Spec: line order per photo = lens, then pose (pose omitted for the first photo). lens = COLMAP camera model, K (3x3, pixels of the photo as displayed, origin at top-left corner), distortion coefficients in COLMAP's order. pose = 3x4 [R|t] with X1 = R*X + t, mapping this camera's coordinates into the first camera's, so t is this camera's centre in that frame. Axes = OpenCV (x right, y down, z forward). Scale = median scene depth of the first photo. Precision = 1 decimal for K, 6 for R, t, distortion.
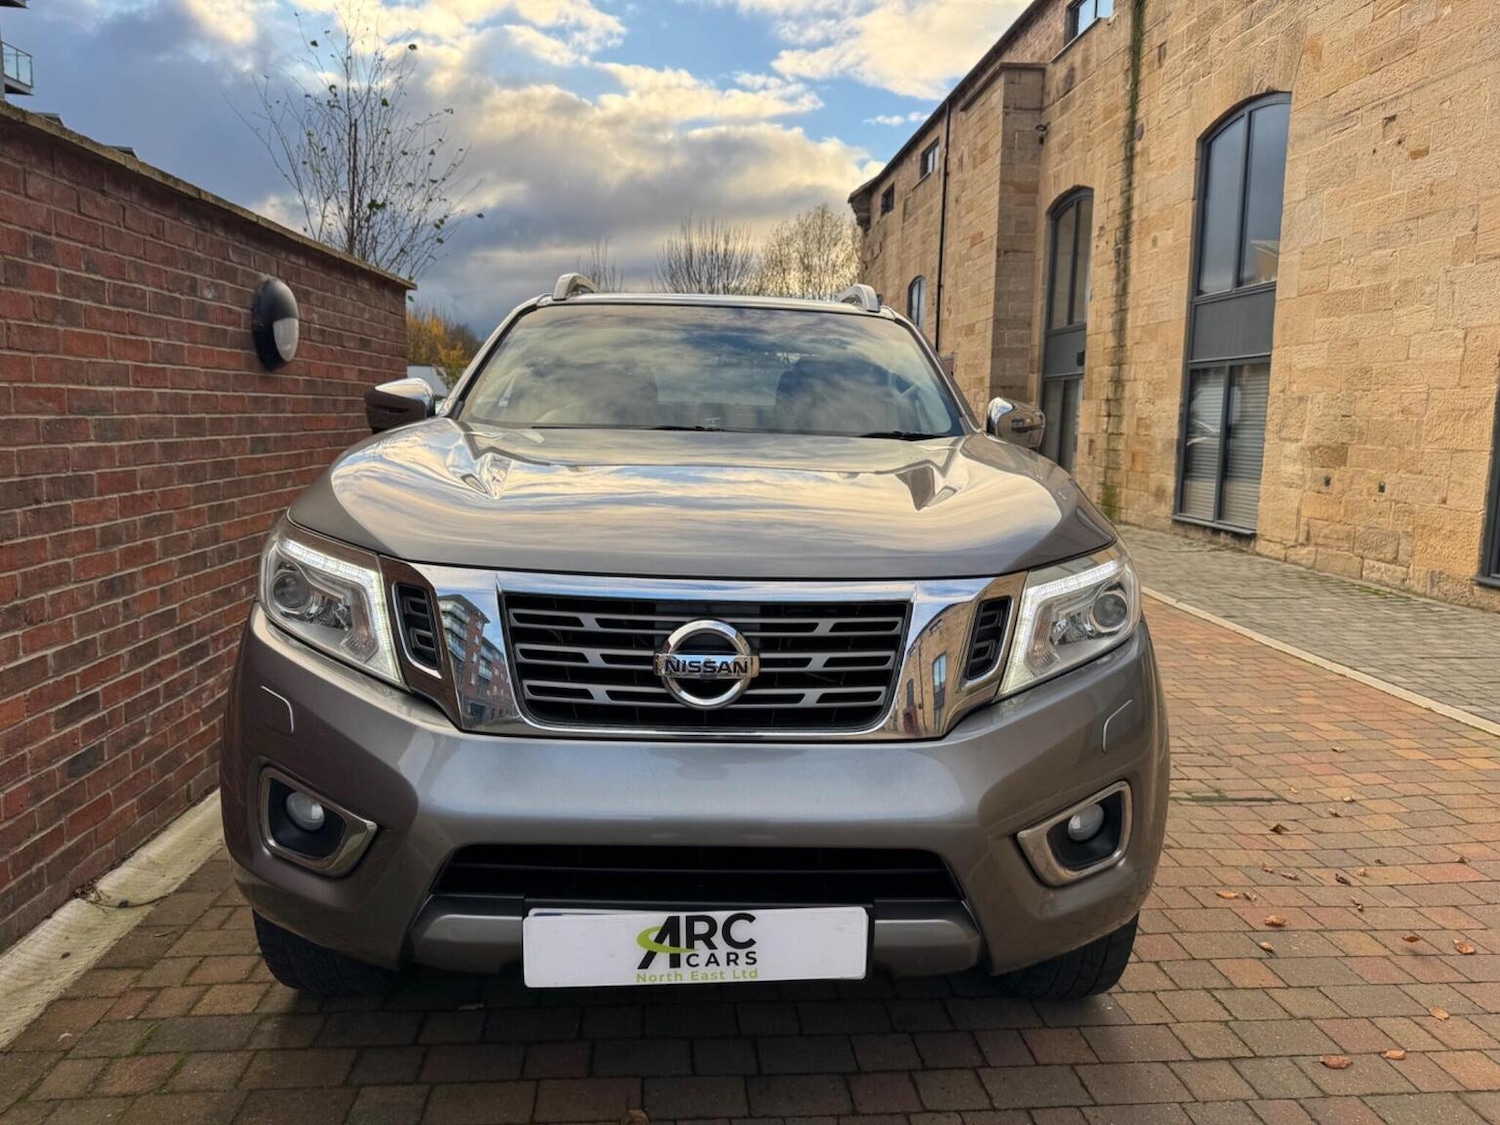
lens RADIAL K [[1060.3, 0, 761.4], [0, 1060.3, 563.1], [0, 0, 1]] dist [0.026626, -0.031997]
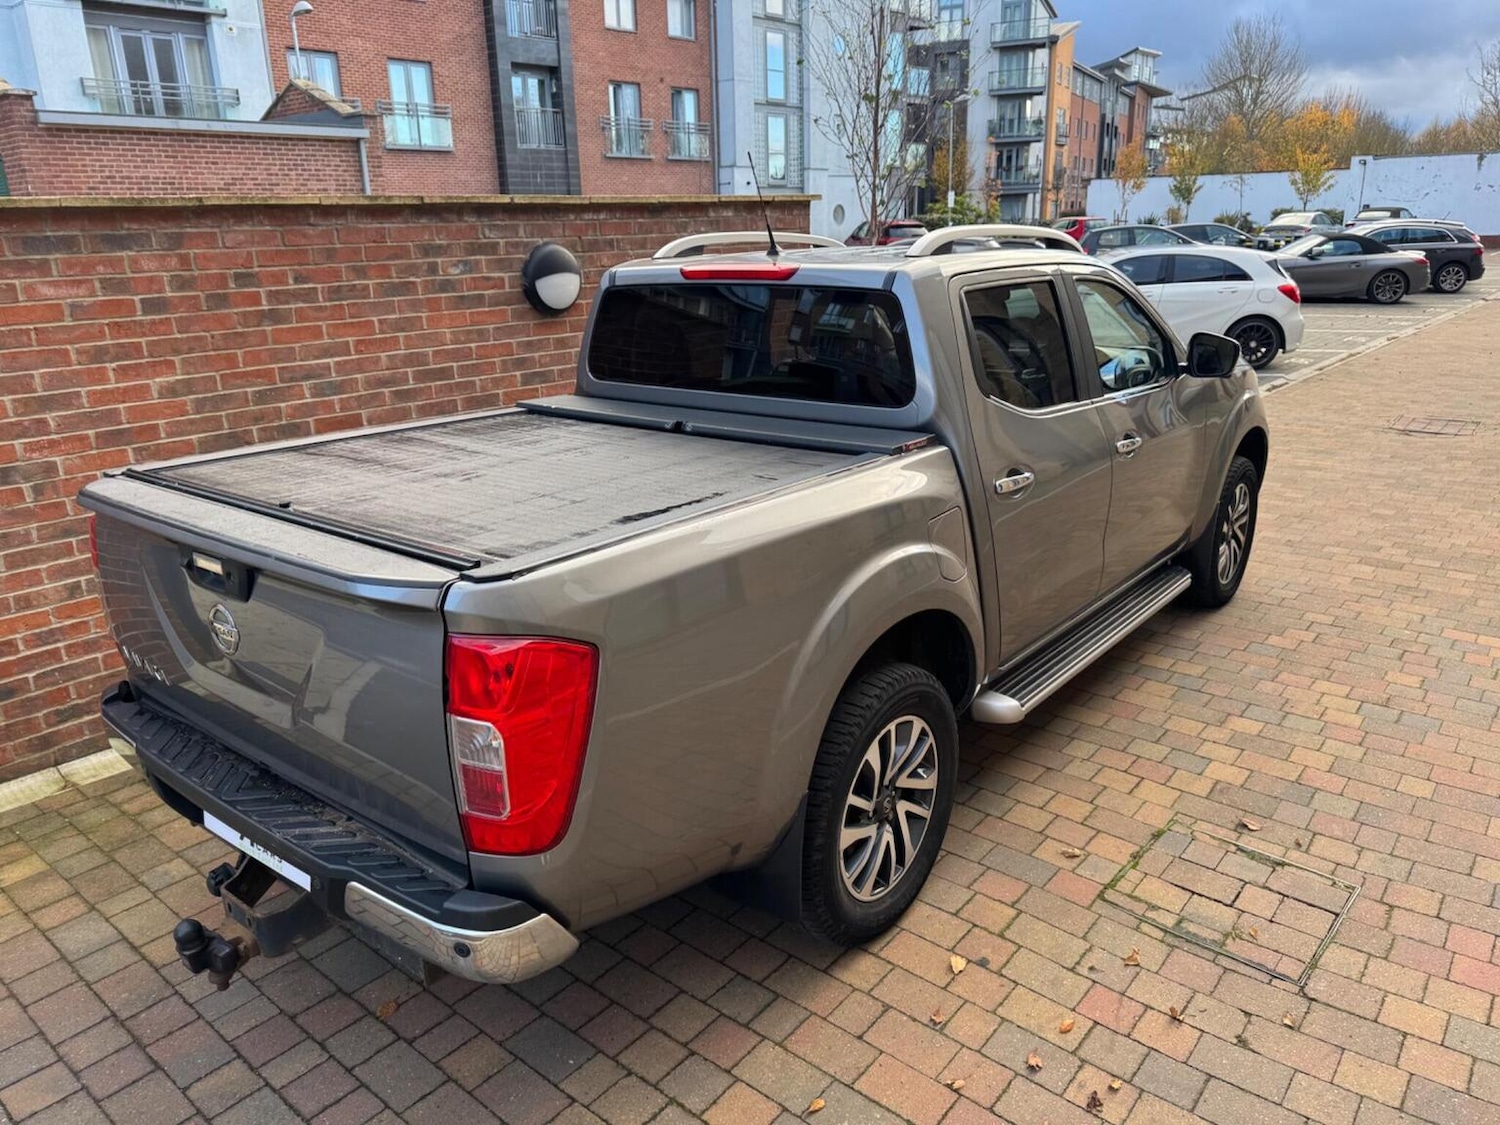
lens RADIAL K [[1060.3, 0, 758.6], [0, 1060.3, 554.6], [0, 0, 1]] dist [0.026626, -0.031997]
pose [[0.703130, 0.173312, -0.689616, 0.826805], [-0.057515, 0.980526, 0.187780, -0.201342], [0.708731, -0.092371, 0.699405, 0.353302]]
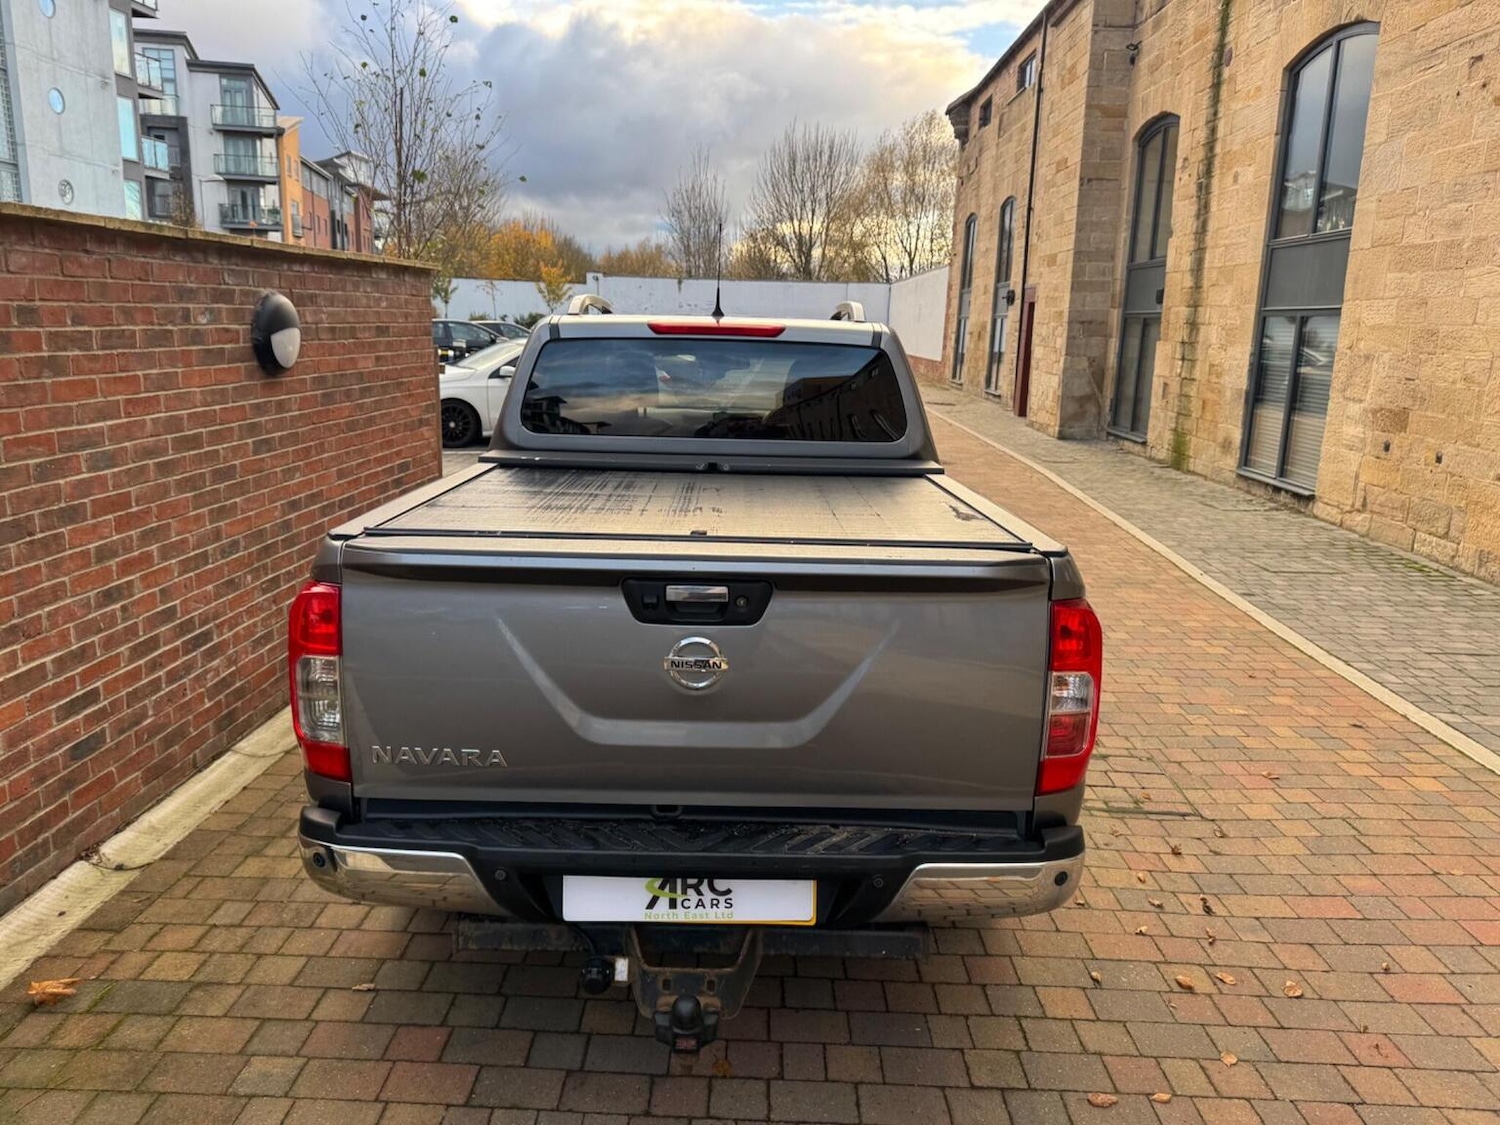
lens RADIAL K [[1060.3, 0, 745.4], [0, 1060.3, 560.2], [0, 0, 1]] dist [0.026626, -0.031997]
pose [[0.993297, 0.029943, -0.111646, 0.198648], [-0.020851, 0.996437, 0.081724, -0.120468], [0.113695, -0.078849, 0.990382, -0.062548]]
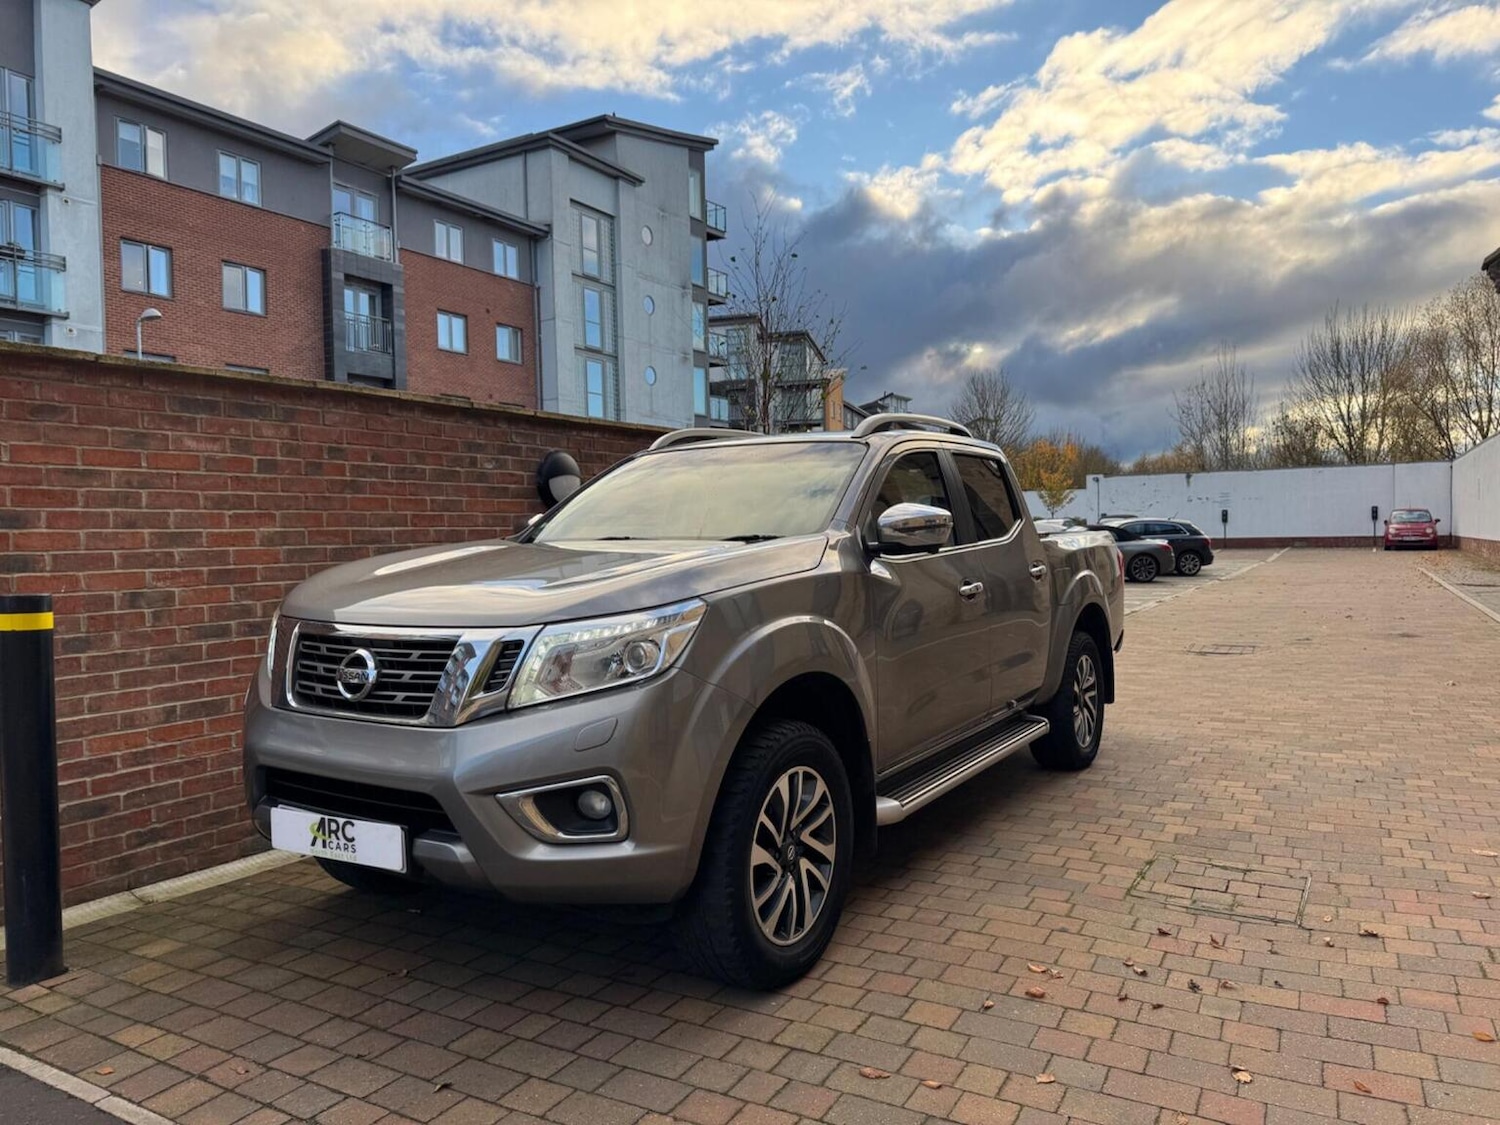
lens RADIAL K [[1060.3, 0, 754.2], [0, 1060.3, 569.8], [0, 0, 1]] dist [0.026626, -0.031997]
pose [[0.824415, -0.020465, -0.565615, 0.770296], [-0.039654, 0.994802, -0.093793, 0.033178], [0.564594, 0.099753, 0.819318, -0.036594]]
